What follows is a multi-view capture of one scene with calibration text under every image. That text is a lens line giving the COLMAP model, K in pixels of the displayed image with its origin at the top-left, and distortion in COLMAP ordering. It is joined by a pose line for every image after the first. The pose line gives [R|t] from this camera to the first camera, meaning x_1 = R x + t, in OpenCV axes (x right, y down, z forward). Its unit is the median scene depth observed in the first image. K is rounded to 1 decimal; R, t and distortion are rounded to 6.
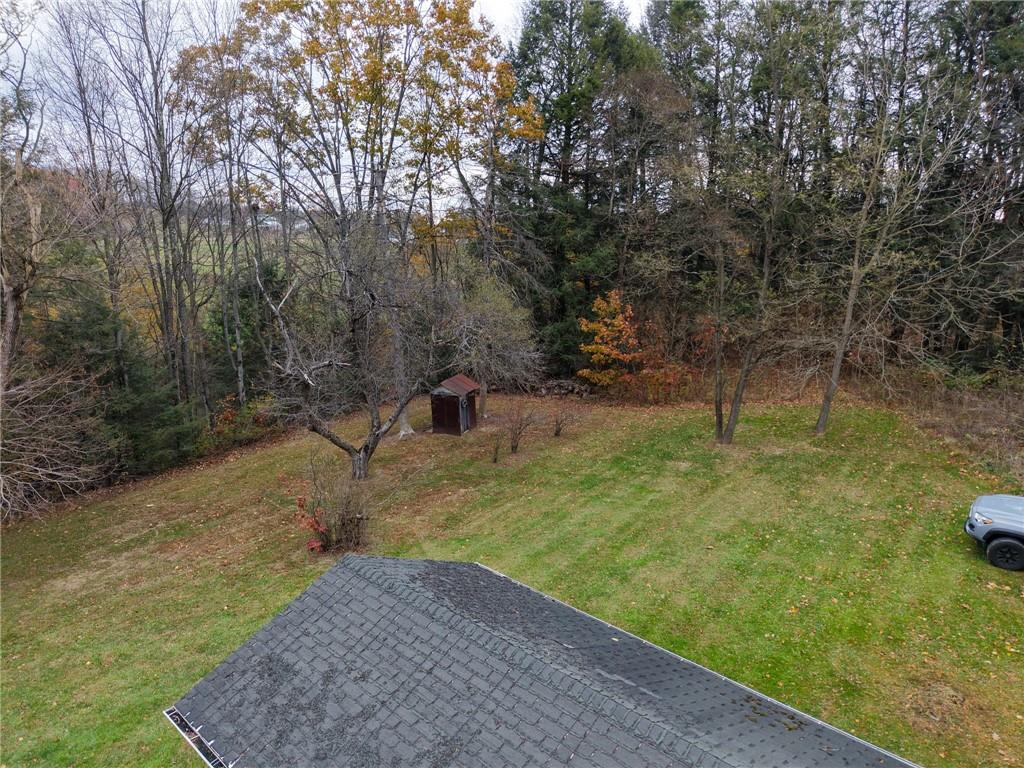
lens RADIAL K [[700.1, 0, 508.5], [0, 700.1, 382.7], [0, 0, 1]] dist [0.005062, 0.000797]
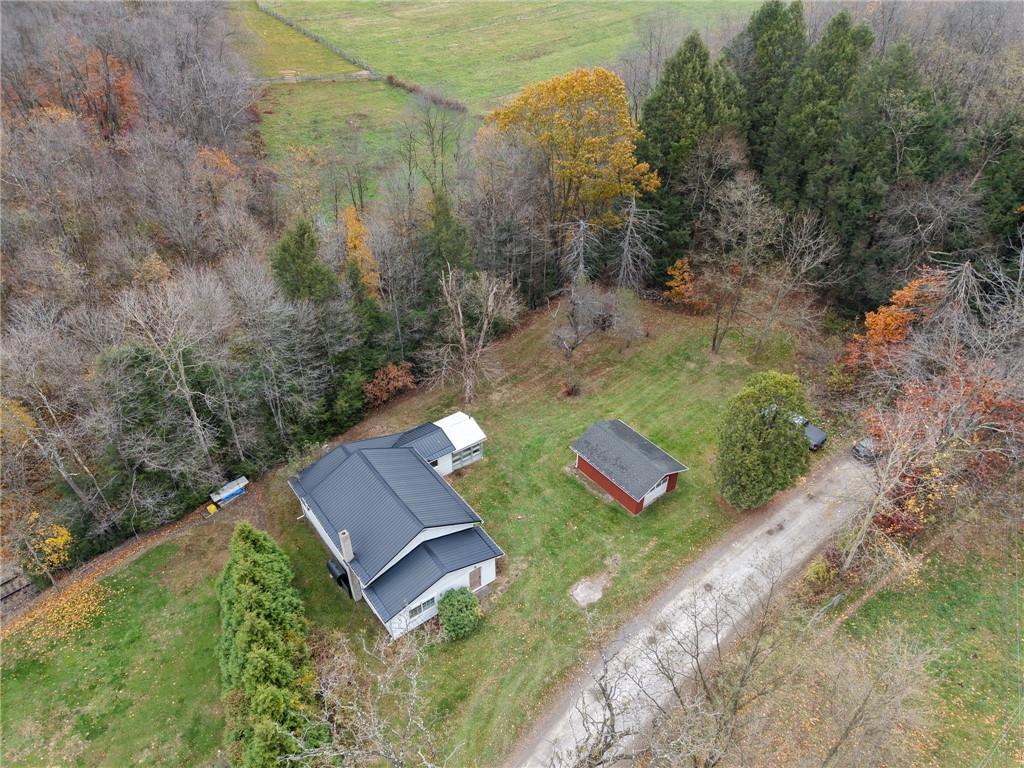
lens RADIAL K [[700.1, 0, 511.1], [0, 700.1, 386.3], [0, 0, 1]] dist [0.005062, 0.000797]
pose [[0.988390, 0.108126, -0.106747, -0.164601], [-0.056595, 0.913989, 0.401772, -1.019244], [0.141008, -0.391066, 0.909497, -1.861134]]
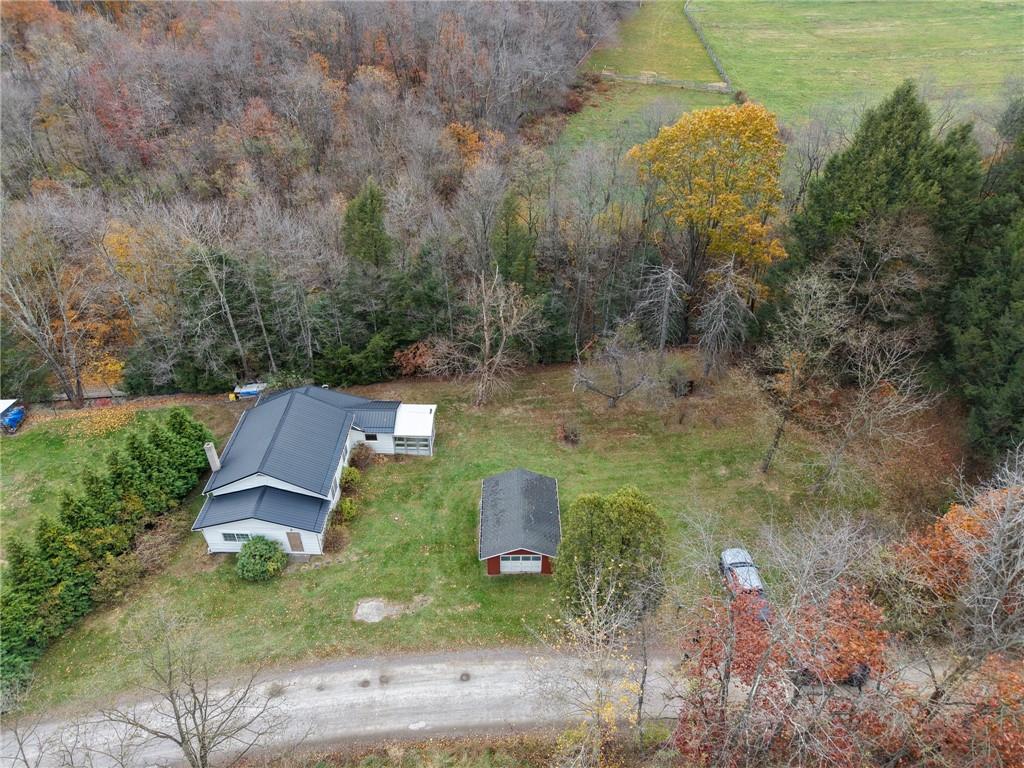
lens RADIAL K [[700.1, 0, 511.5], [0, 700.1, 383.4], [0, 0, 1]] dist [0.005062, 0.000797]
pose [[0.684913, 0.451582, -0.571811, 1.114173], [-0.184339, 0.866644, 0.463623, -1.234604], [0.704920, -0.212135, 0.676821, -1.080297]]
